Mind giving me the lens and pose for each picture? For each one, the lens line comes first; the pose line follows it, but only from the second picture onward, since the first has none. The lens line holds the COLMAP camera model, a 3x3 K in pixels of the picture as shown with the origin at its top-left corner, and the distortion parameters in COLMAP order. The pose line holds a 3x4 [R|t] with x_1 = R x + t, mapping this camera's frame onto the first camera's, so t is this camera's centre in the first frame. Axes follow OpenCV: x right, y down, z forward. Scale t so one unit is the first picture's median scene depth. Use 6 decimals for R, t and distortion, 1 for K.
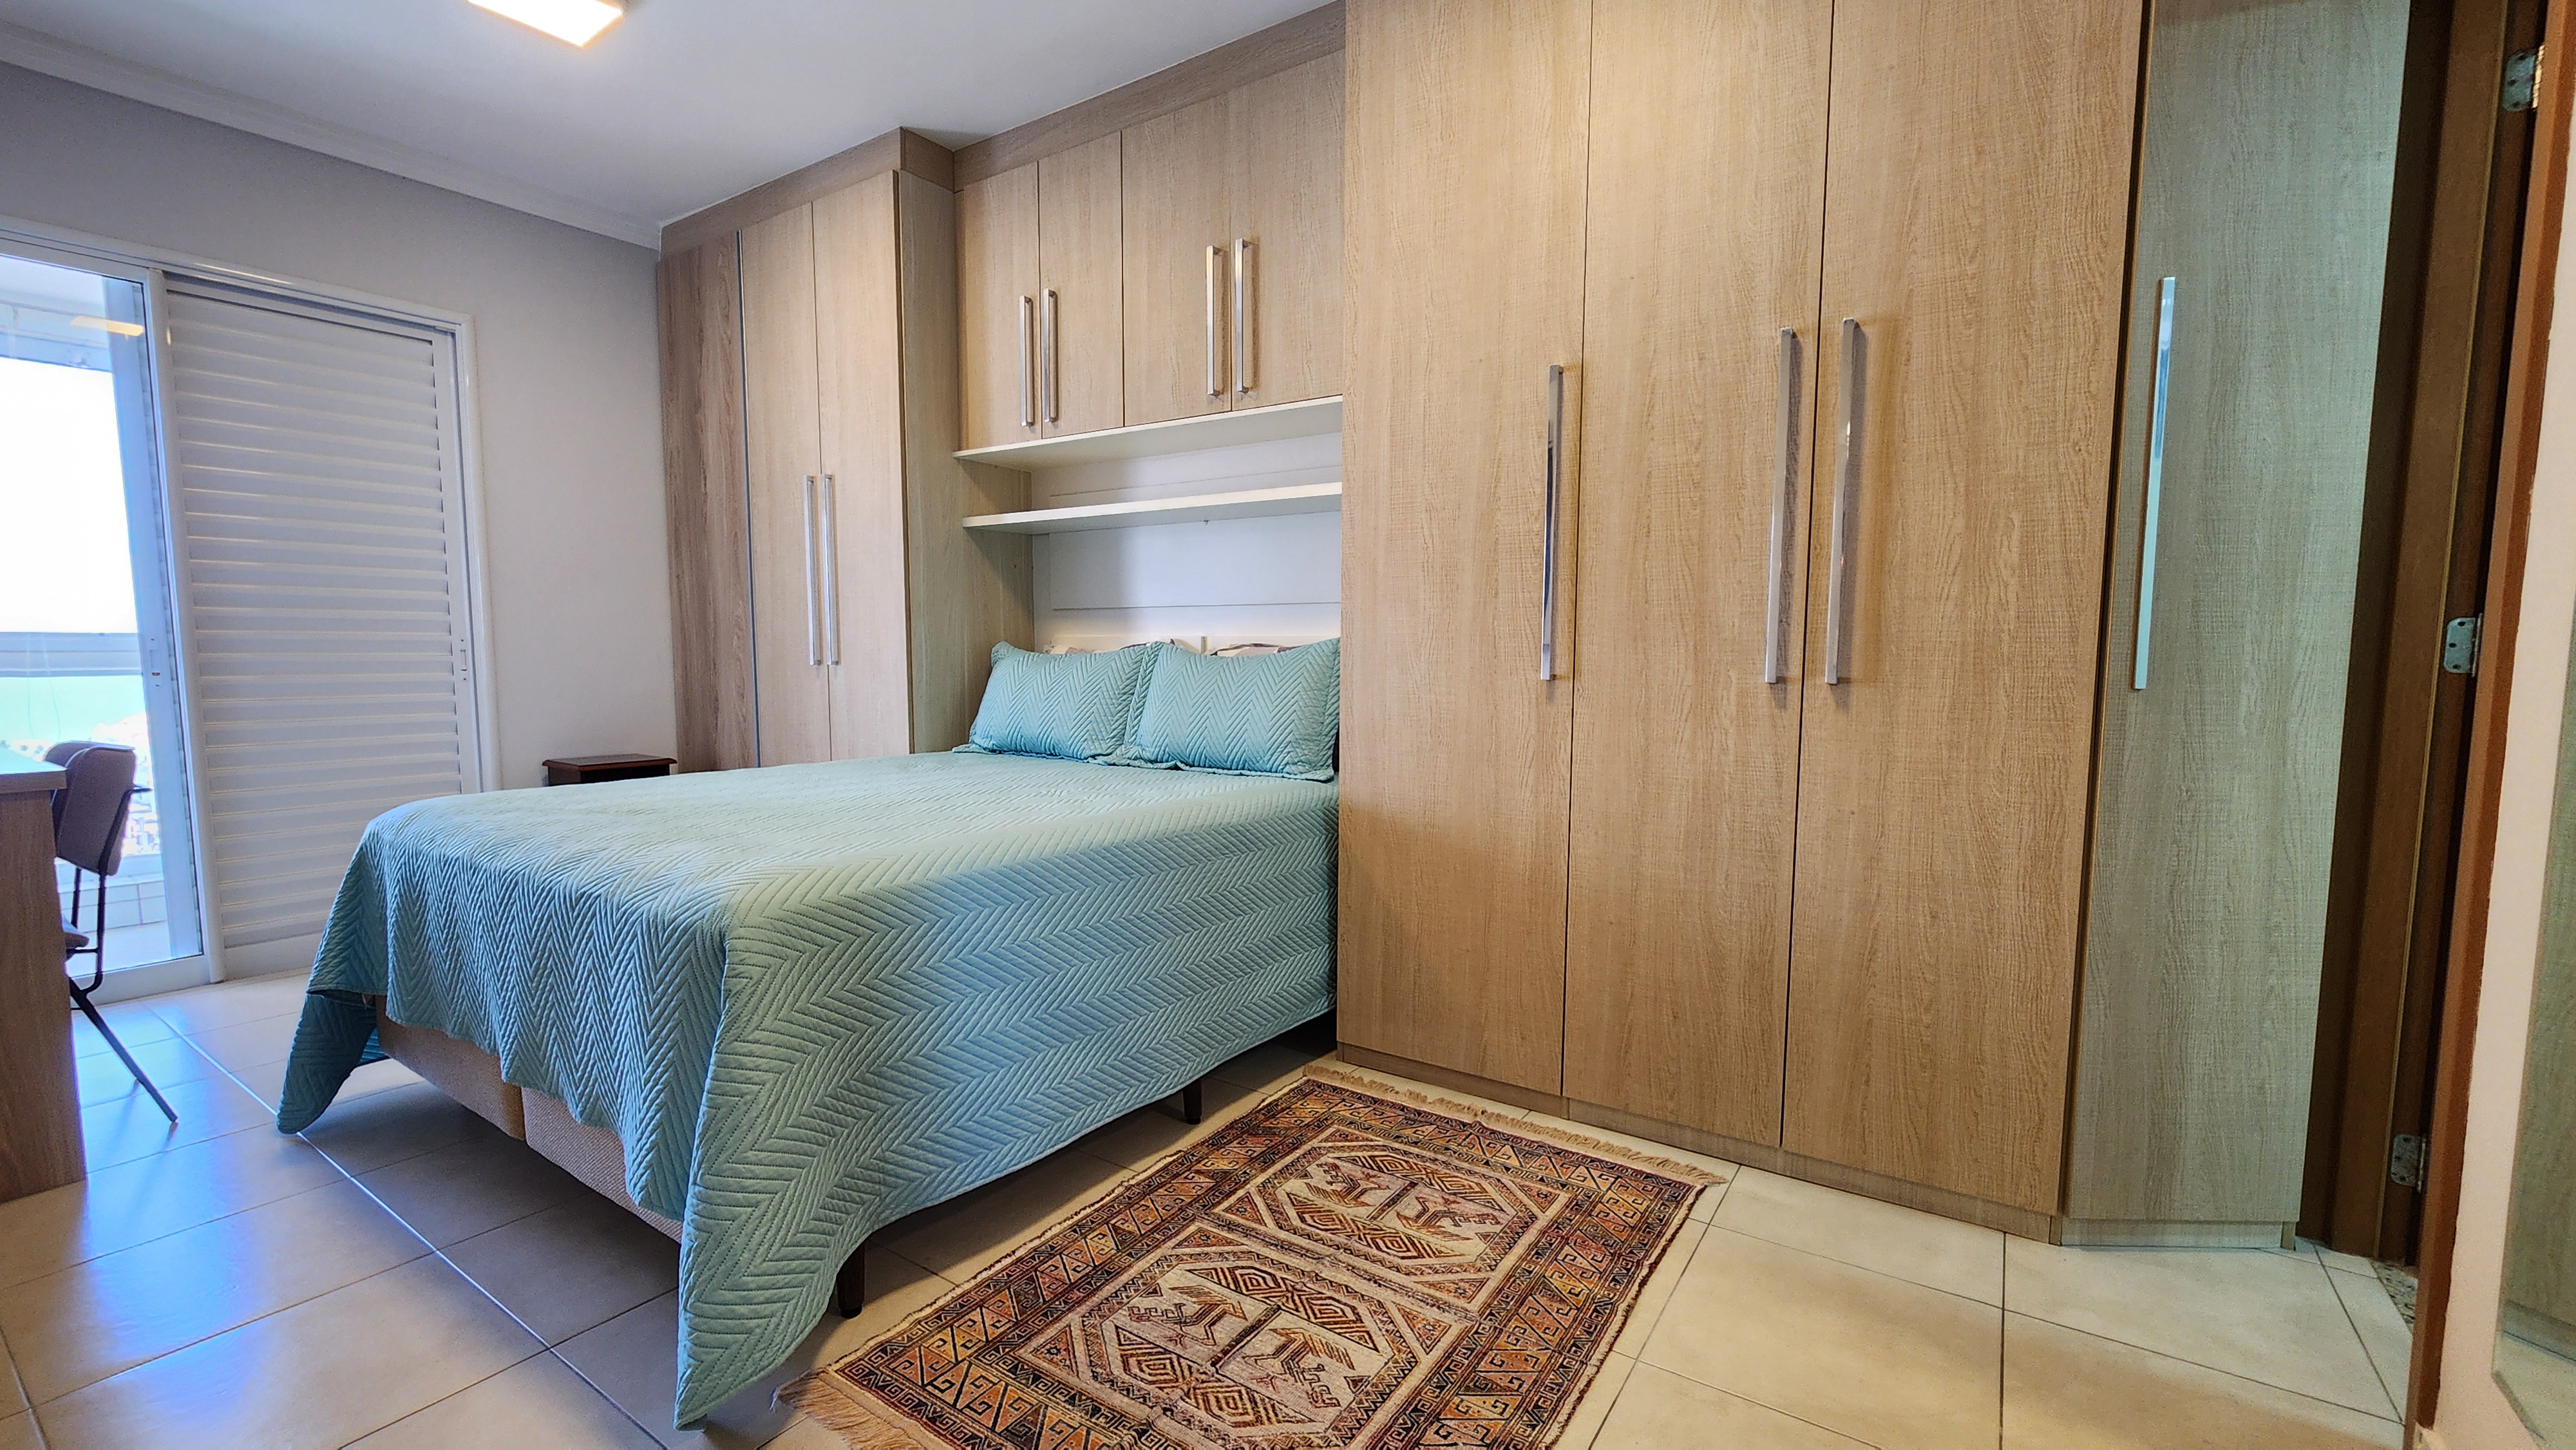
lens RADIAL K [[1060.7, 0, 1296.6], [0, 1060.7, 734.3], [0, 0, 1]] dist [-0.006590, 0.002674]
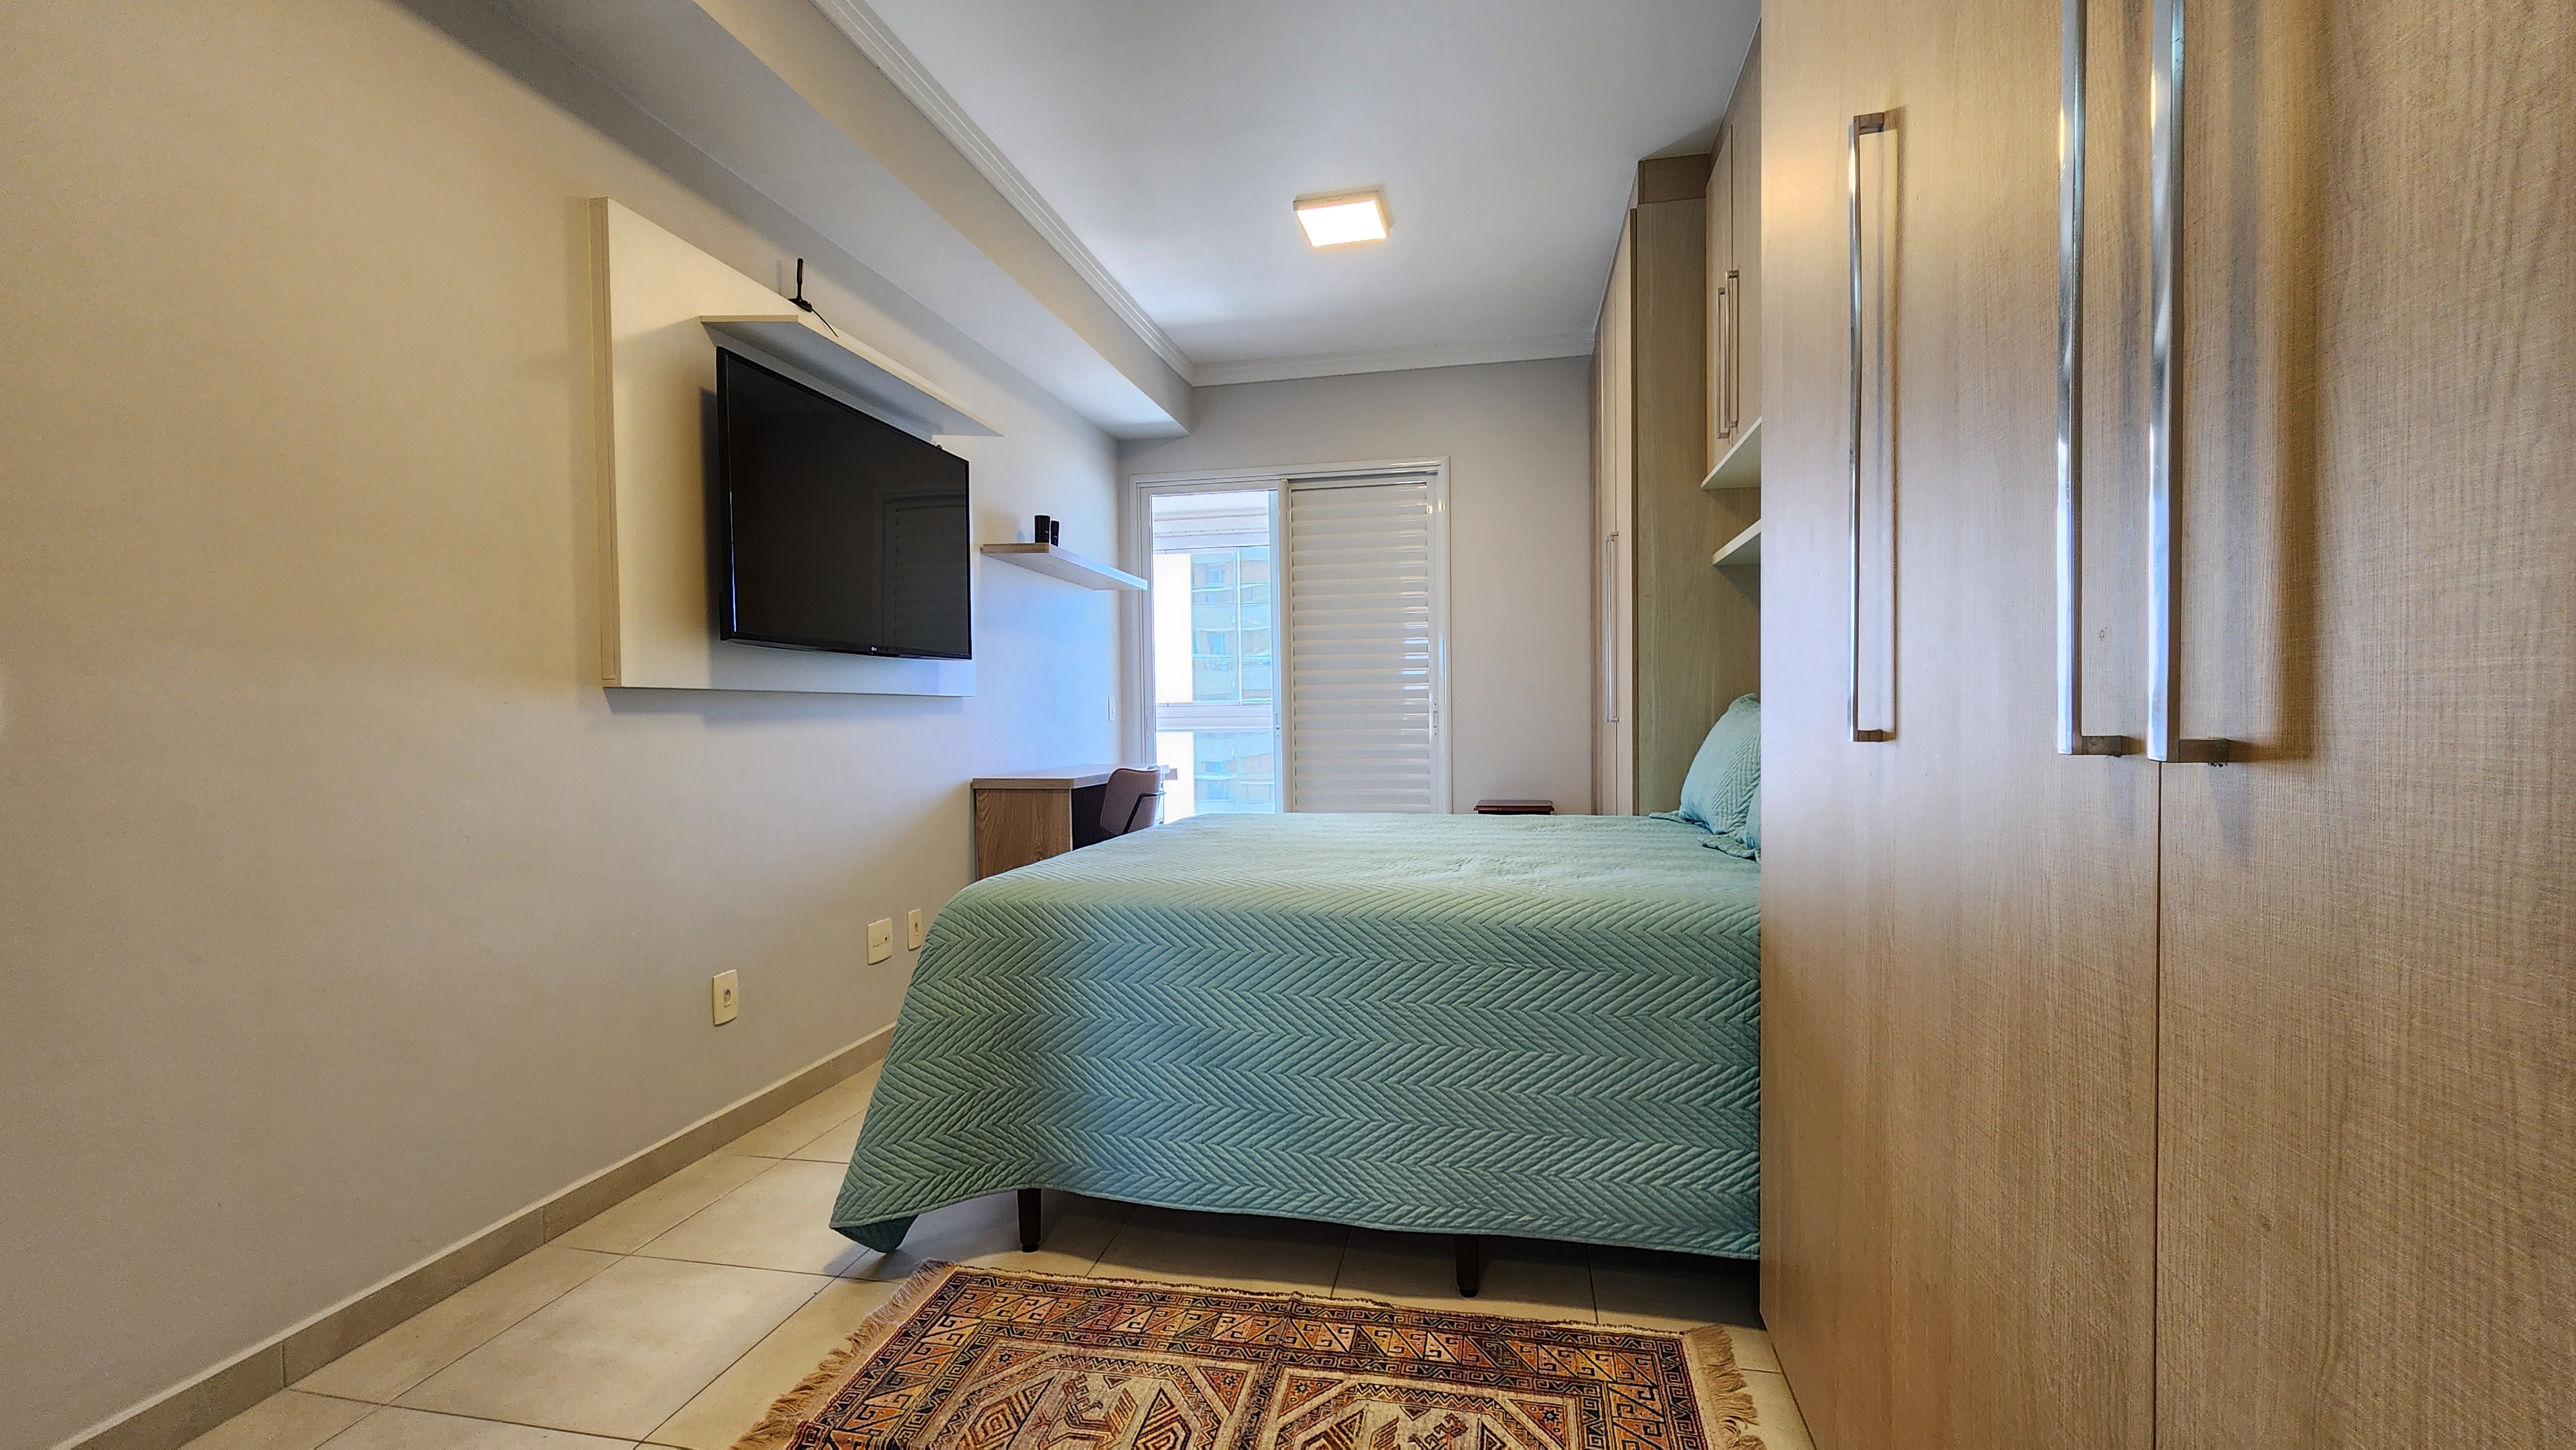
lens RADIAL K [[1060.7, 0, 1299.6], [0, 1060.7, 736.0], [0, 0, 1]] dist [-0.006590, 0.002674]
pose [[0.387592, 0.009200, -0.921785, 0.631582], [-0.061618, 0.997972, -0.015949, -0.031912], [0.919769, 0.062981, 0.387373, 0.600962]]
